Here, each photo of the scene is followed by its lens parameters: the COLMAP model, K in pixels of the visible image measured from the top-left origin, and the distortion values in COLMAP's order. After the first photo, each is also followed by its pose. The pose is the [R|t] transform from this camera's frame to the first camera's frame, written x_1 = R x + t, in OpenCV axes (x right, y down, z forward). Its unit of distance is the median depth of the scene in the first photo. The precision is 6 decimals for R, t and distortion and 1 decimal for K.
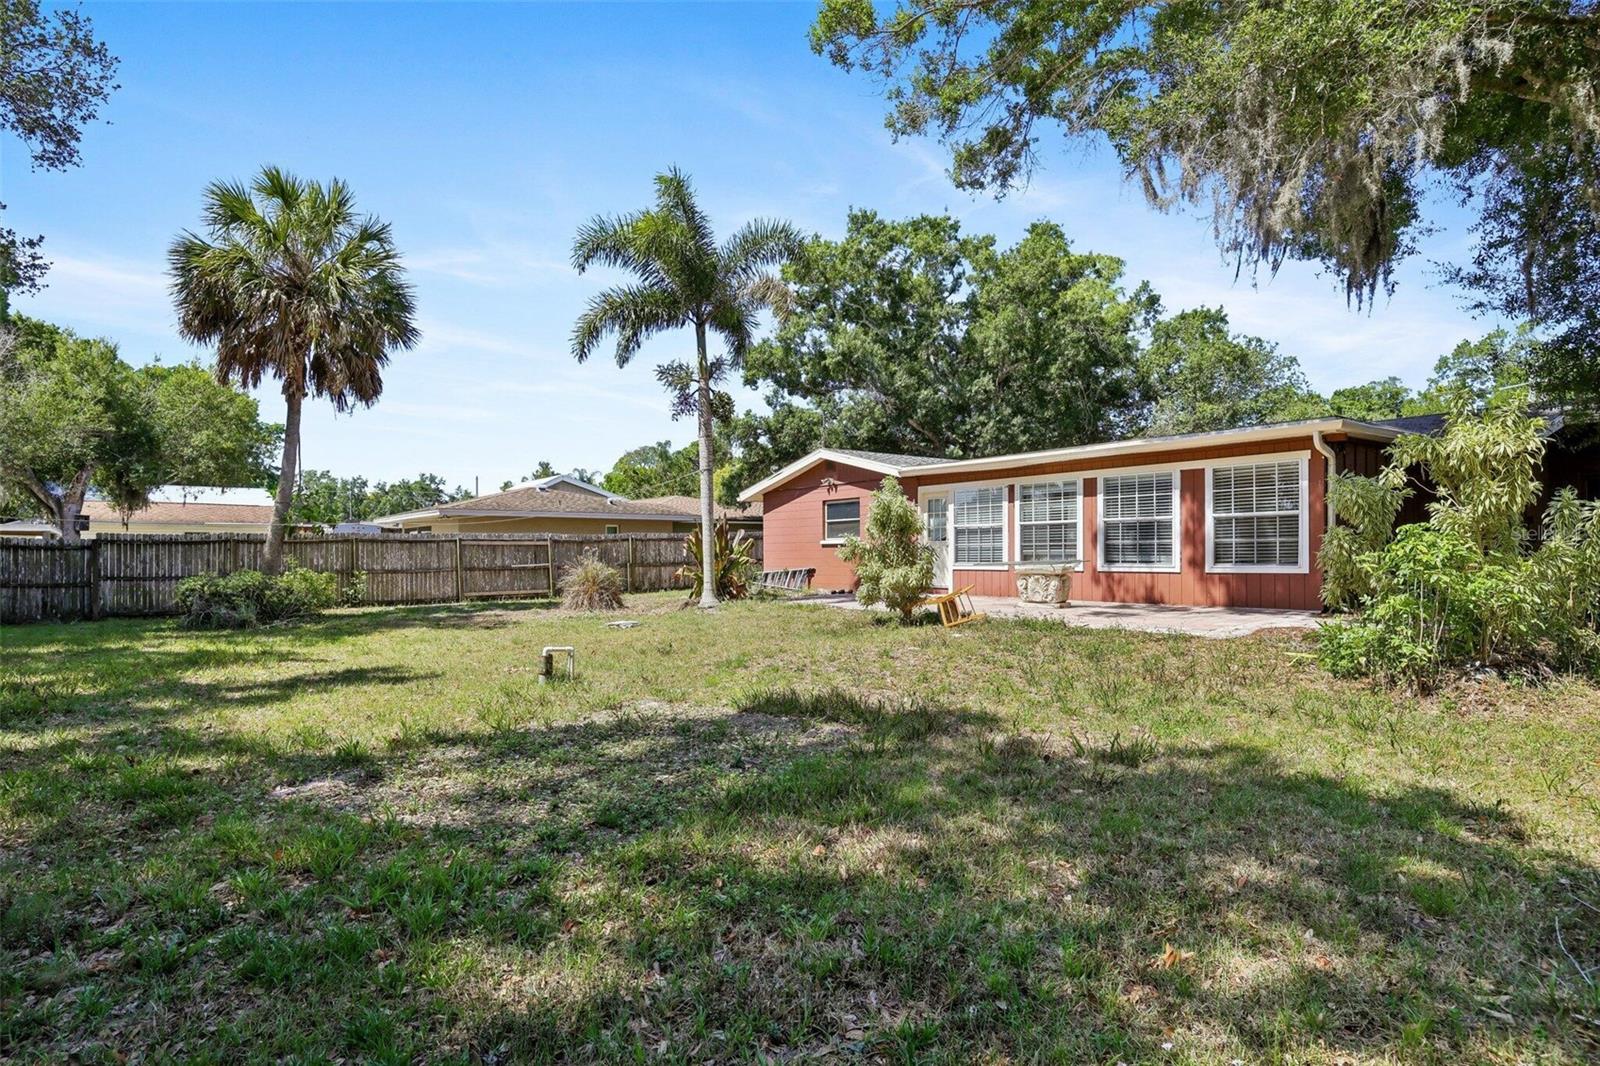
lens RADIAL K [[850.6, 0, 800.0], [0, 850.6, 533.0], [0, 0, 1]] dist [0.003887, -0.000276]
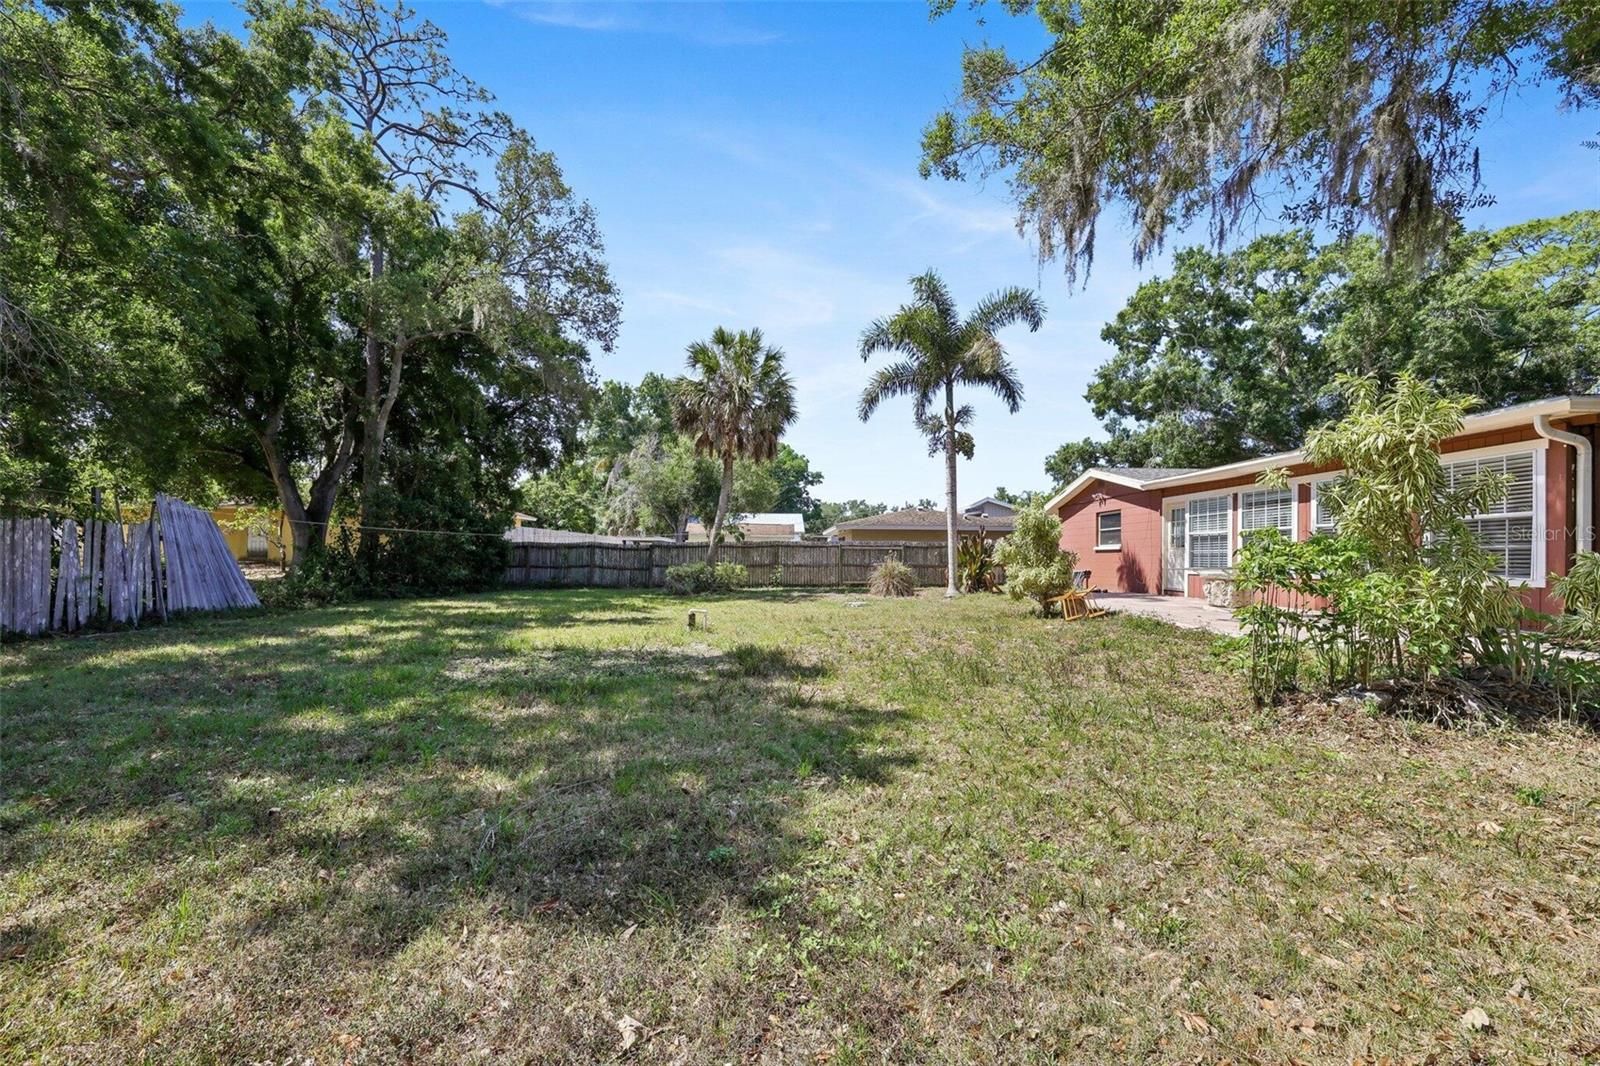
lens RADIAL K [[648.1, 0, 798.6], [0, 648.1, 539.2], [0, 0, 1]] dist [0.002198, -0.000039]
pose [[0.808033, -0.003697, -0.589126, 0.279026], [0.002205, 0.999992, -0.003250, 0.000645], [0.589134, 0.001327, 0.808035, 0.043967]]
